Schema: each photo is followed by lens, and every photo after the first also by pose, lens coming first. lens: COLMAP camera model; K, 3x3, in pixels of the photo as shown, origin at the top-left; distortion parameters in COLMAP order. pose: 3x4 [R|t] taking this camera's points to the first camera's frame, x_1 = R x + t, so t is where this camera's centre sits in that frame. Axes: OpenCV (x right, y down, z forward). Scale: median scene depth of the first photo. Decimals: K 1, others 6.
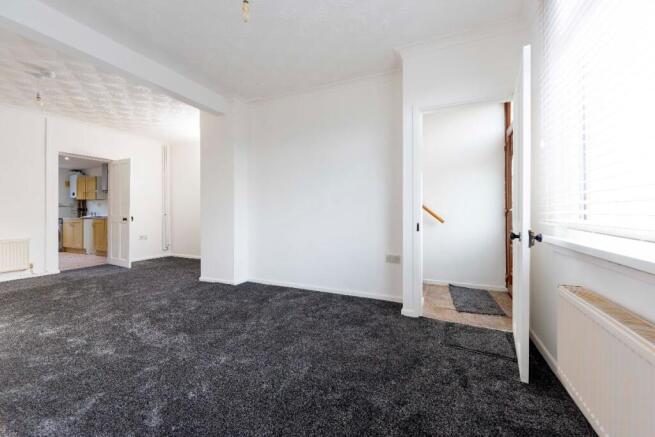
lens RADIAL K [[227.6, 0, 342.9], [0, 227.6, 212.4], [0, 0, 1]] dist [0.000317, 0.000025]
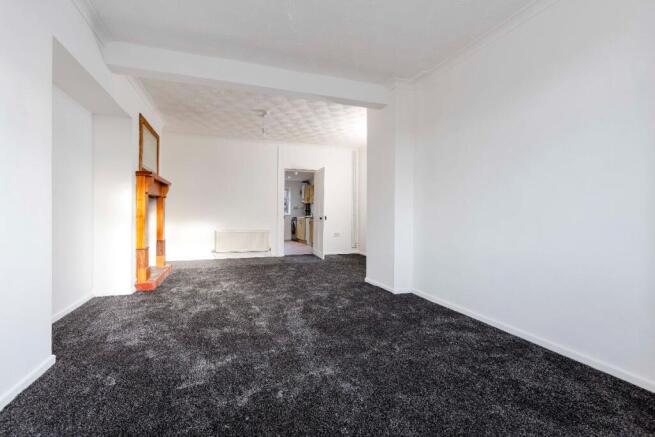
lens RADIAL K [[261.5, 0, 328.8], [0, 261.5, 212.6], [0, 0, 1]] dist [-0.001031, -0.000119]
pose [[0.682318, -0.003944, -0.731045, 0.106470], [0.001106, 0.999990, -0.004363, 0.009166], [0.731055, 0.002169, 0.682315, 0.135703]]
